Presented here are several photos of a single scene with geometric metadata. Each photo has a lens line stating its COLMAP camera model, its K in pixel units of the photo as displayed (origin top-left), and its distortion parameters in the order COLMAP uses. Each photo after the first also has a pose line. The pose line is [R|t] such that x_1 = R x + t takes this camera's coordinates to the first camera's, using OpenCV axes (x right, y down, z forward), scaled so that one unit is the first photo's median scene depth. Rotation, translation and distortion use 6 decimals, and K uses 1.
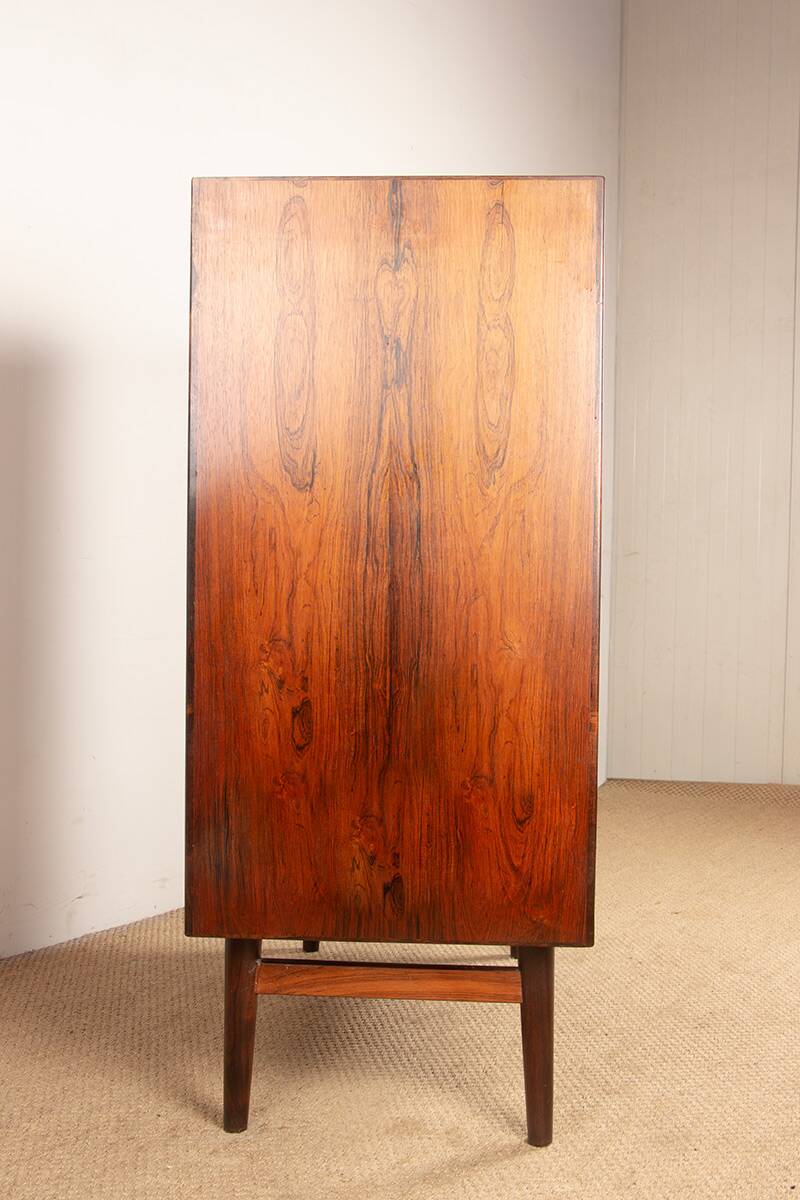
lens RADIAL K [[1274.7, 0, 399.9], [0, 1274.7, 599.9], [0, 0, 1]] dist [-0.086463, 0.008369]
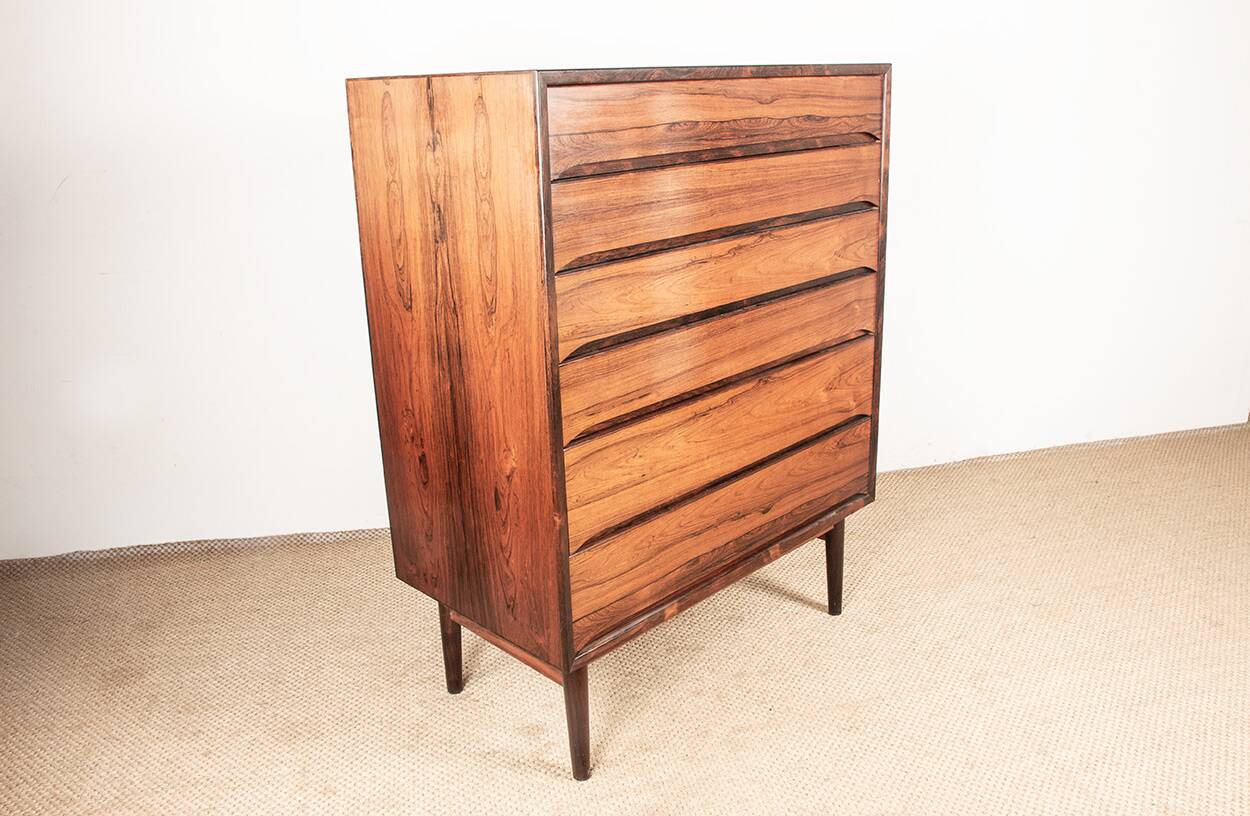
lens RADIAL K [[1034.4, 0, 630.5], [0, 1034.4, 406.3], [0, 0, 1]] dist [-0.155981, 0.006475]
pose [[0.749288, 0.177201, -0.638097, 0.838490], [0.020785, 0.956769, 0.290104, -0.306155], [0.661918, -0.230634, 0.713213, 0.342691]]
